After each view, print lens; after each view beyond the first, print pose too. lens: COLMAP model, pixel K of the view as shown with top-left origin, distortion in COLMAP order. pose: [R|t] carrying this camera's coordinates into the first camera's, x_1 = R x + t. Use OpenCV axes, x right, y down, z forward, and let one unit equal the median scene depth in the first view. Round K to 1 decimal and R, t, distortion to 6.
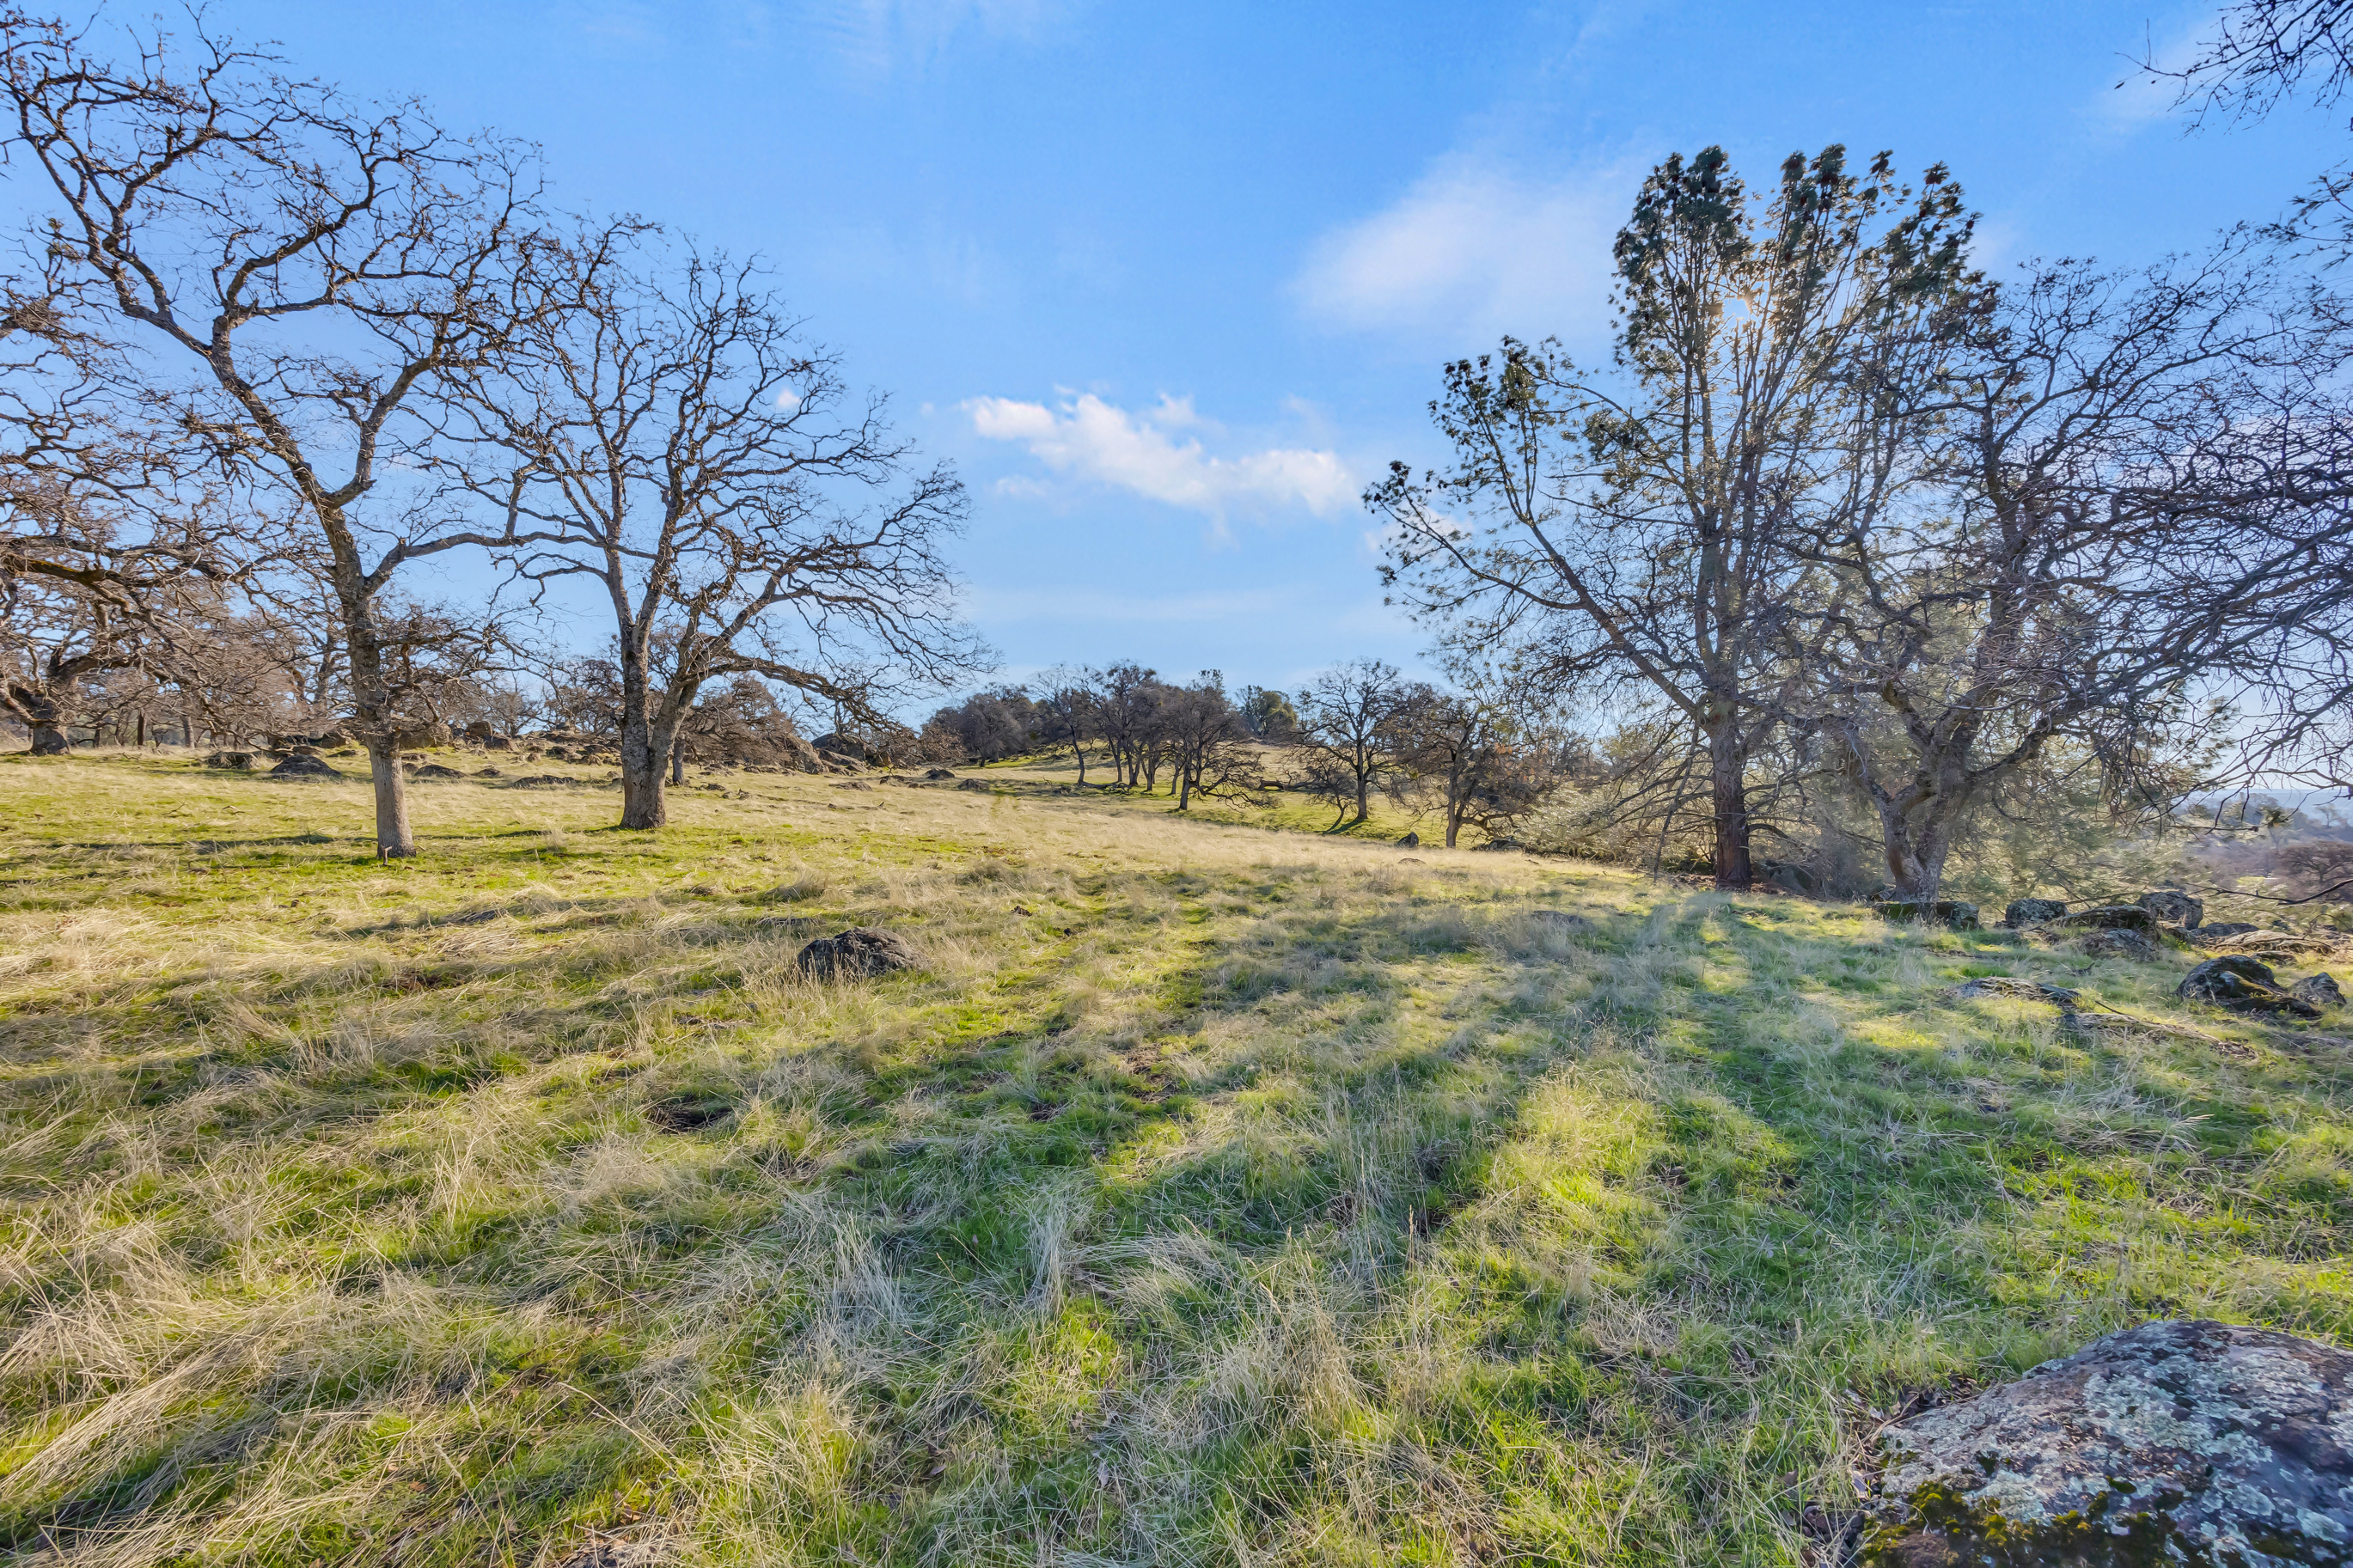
lens RADIAL K [[886.0, 0, 1177.1], [0, 886.0, 791.1], [0, 0, 1]] dist [-0.001479, 0.000509]
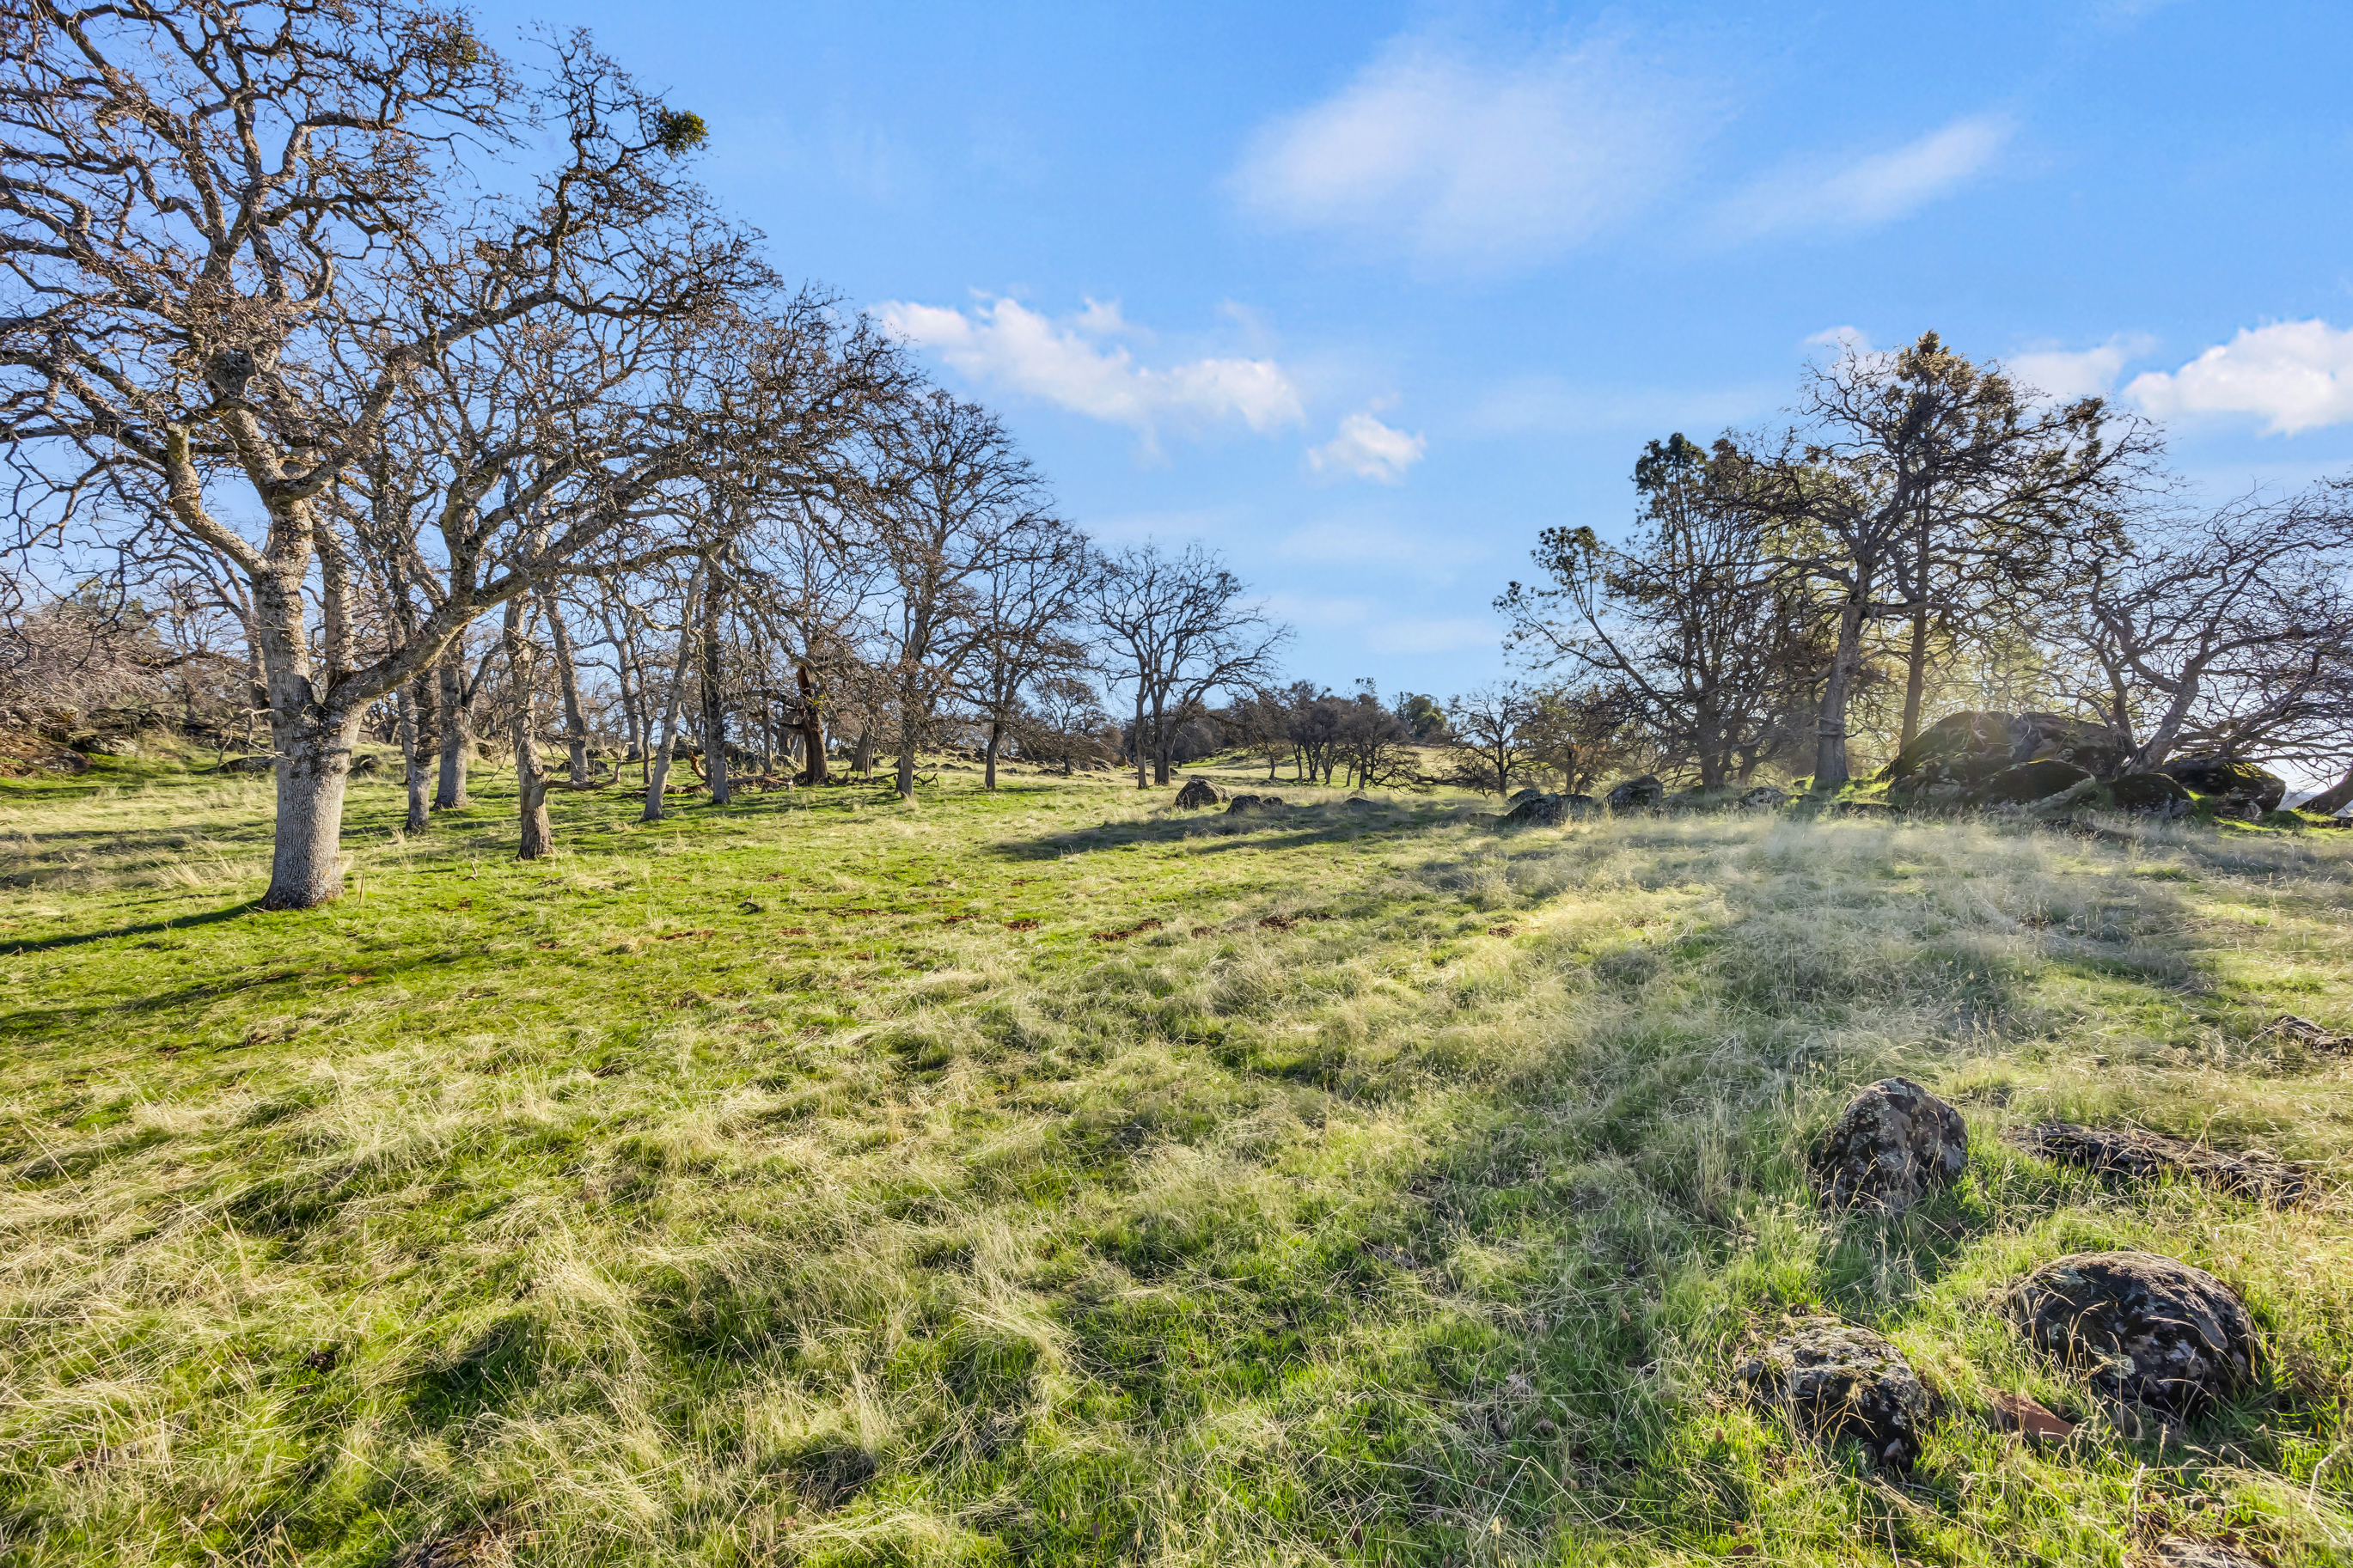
lens RADIAL K [[886.0, 0, 1179.9], [0, 886.0, 780.8], [0, 0, 1]] dist [-0.001479, 0.000509]
pose [[0.987924, -0.003572, -0.154901, -0.052441], [0.001328, 0.999893, -0.014588, 0.015851], [0.154937, 0.014206, 0.987822, -0.330880]]
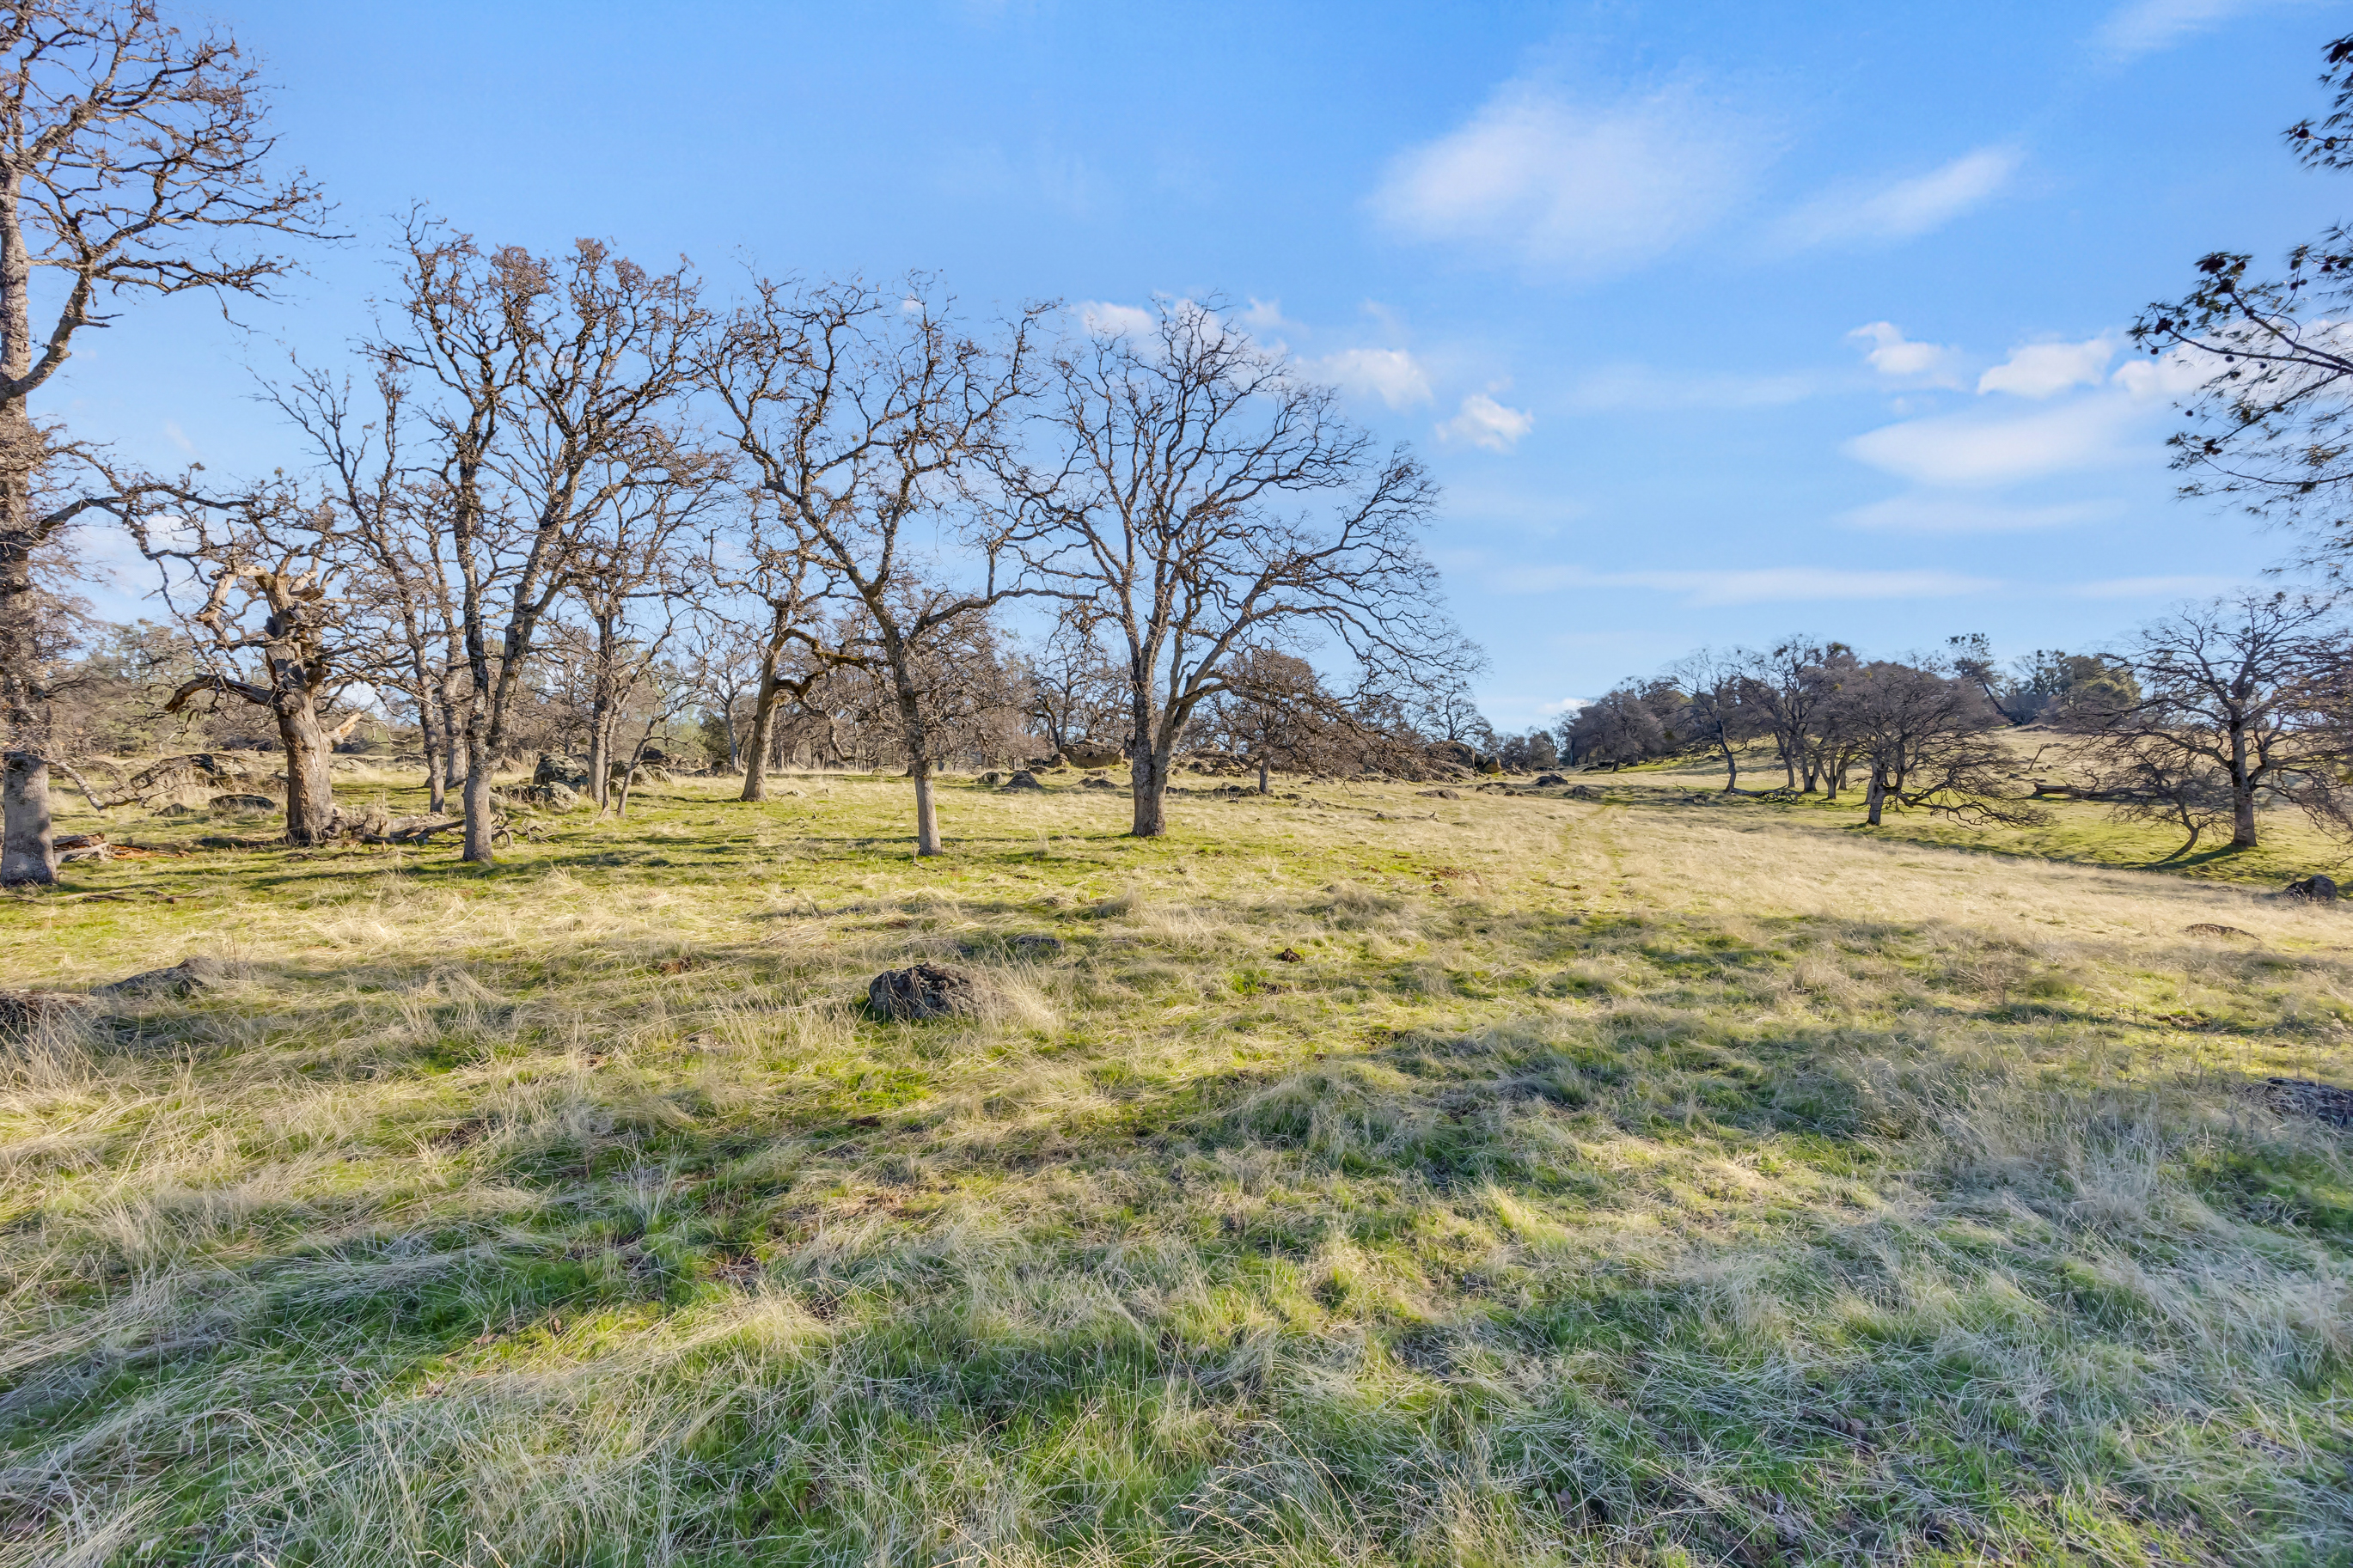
lens RADIAL K [[886.0, 0, 1182.2], [0, 886.0, 790.0], [0, 0, 1]] dist [-0.001479, 0.000509]
pose [[0.763461, -0.001991, -0.645851, 0.043047], [-0.002816, 0.999975, -0.006412, -0.002414], [0.645848, 0.006714, 0.763437, 0.041636]]
